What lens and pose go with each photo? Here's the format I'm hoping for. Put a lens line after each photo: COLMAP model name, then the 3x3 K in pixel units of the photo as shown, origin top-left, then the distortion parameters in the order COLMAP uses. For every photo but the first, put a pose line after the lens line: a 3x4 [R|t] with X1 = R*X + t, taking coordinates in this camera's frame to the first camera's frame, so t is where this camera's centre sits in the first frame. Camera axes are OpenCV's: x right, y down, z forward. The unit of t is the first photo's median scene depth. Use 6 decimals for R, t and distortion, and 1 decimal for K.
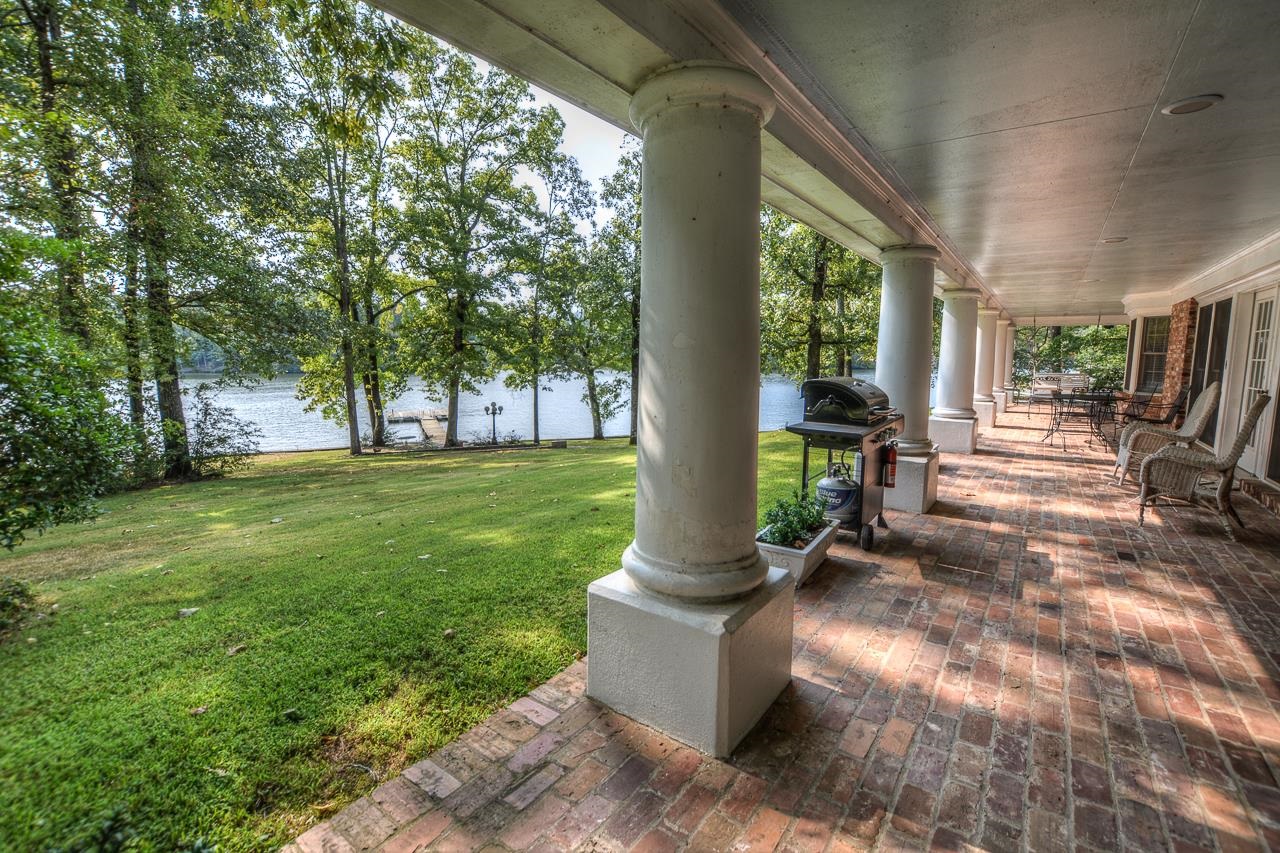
lens RADIAL K [[559.4, 0, 638.0], [0, 559.4, 426.6], [0, 0, 1]] dist [-0.036355, 0.005522]
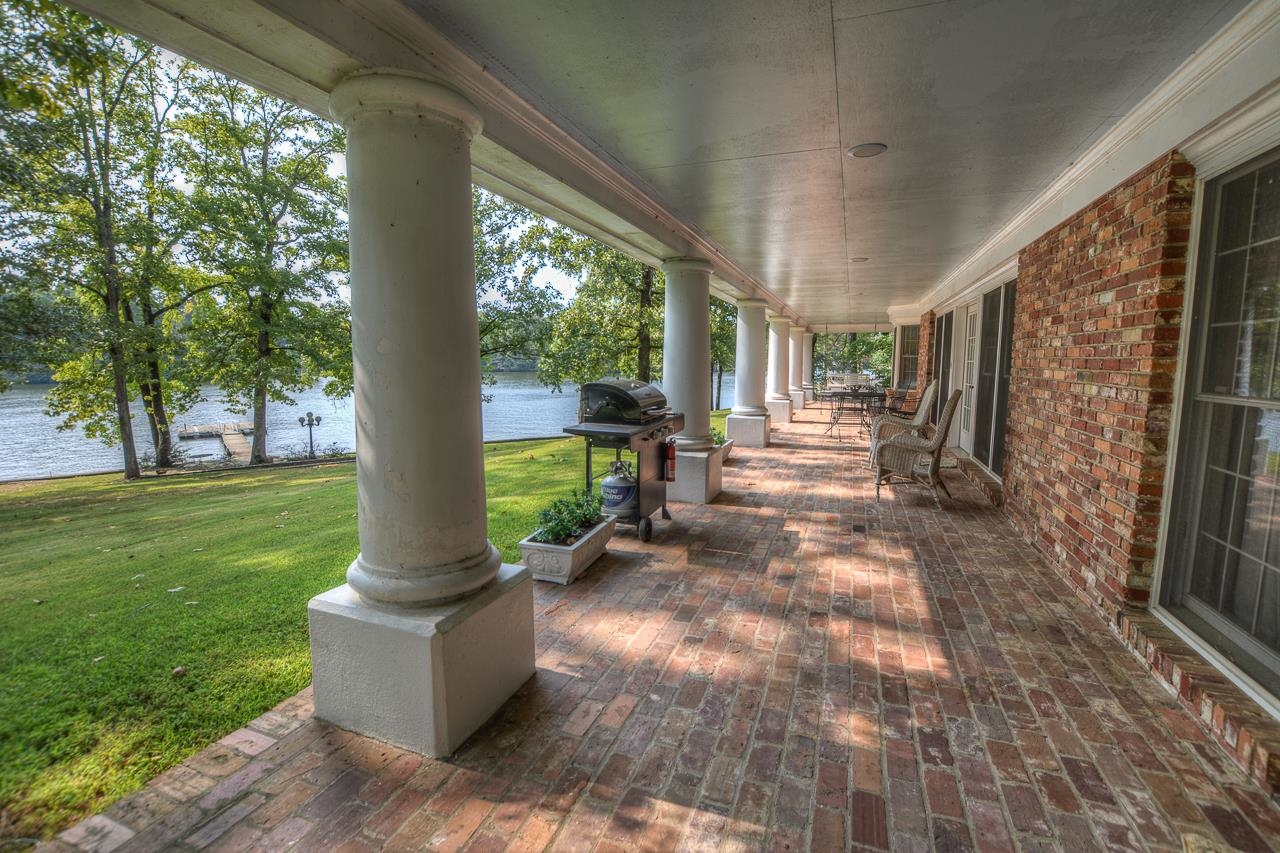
lens RADIAL K [[559.4, 0, 634.0], [0, 559.4, 426.4], [0, 0, 1]] dist [-0.036355, 0.005522]
pose [[0.964971, -0.033398, 0.260222, 0.125102], [0.035381, 0.999370, -0.002939, 0.004116], [-0.259960, 0.012043, 0.965544, -0.037034]]
